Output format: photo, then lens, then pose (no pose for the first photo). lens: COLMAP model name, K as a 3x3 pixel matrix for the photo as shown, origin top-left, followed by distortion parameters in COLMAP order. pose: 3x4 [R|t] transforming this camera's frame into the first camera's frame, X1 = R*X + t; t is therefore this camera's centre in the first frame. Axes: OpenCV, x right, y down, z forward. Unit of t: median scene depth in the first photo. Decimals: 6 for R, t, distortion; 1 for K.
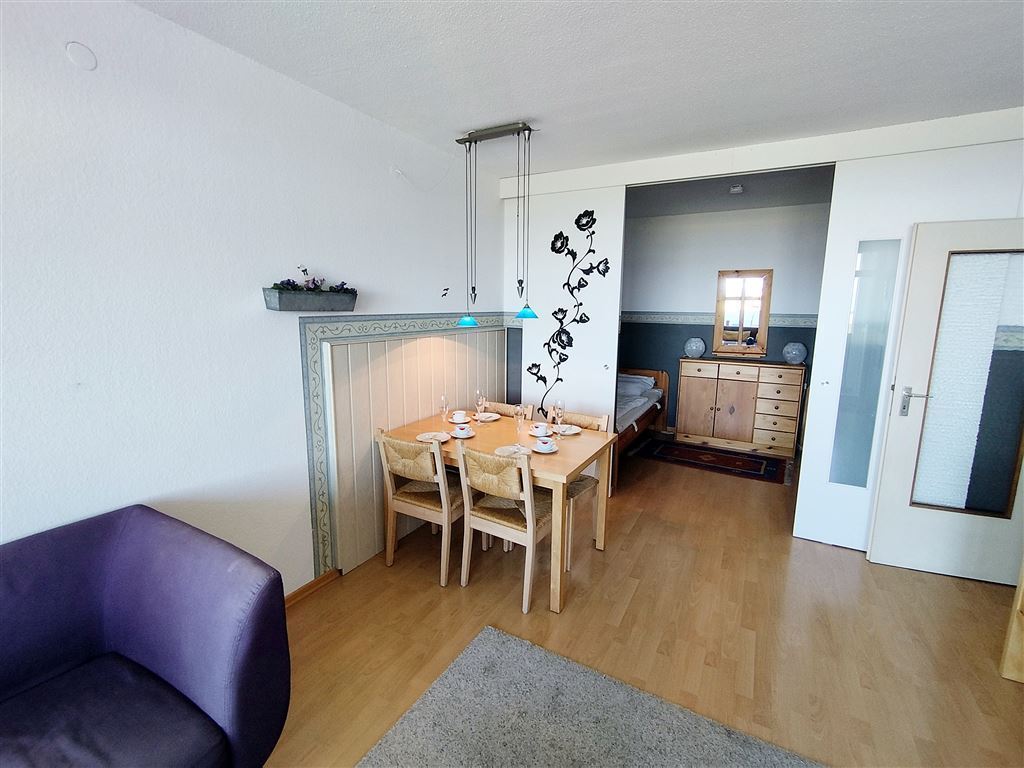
lens RADIAL K [[466.1, 0, 512.0], [0, 466.1, 384.0], [0, 0, 1]] dist [-0.011944, 0.000037]
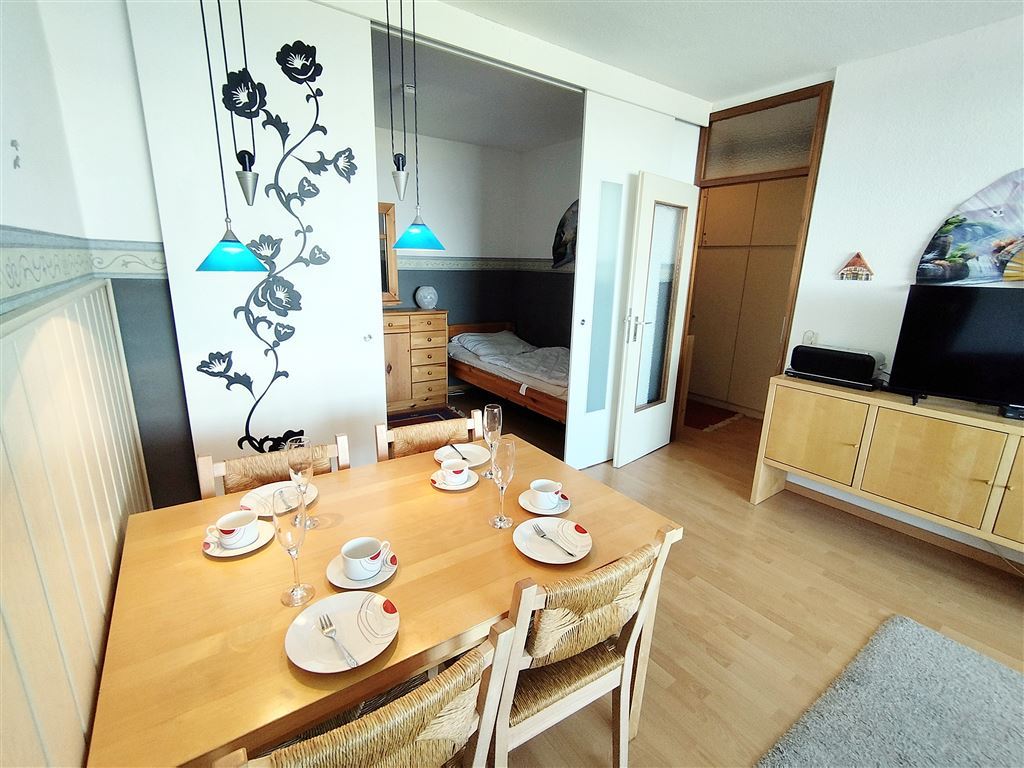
lens RADIAL K [[466.1, 0, 512.0], [0, 466.1, 384.0], [0, 0, 1]] dist [-0.011944, 0.000037]
pose [[0.426452, -0.226551, 0.875679, -0.260343], [0.130021, 0.973424, 0.188519, -0.066516], [-0.895117, 0.033462, 0.444575, 0.547684]]
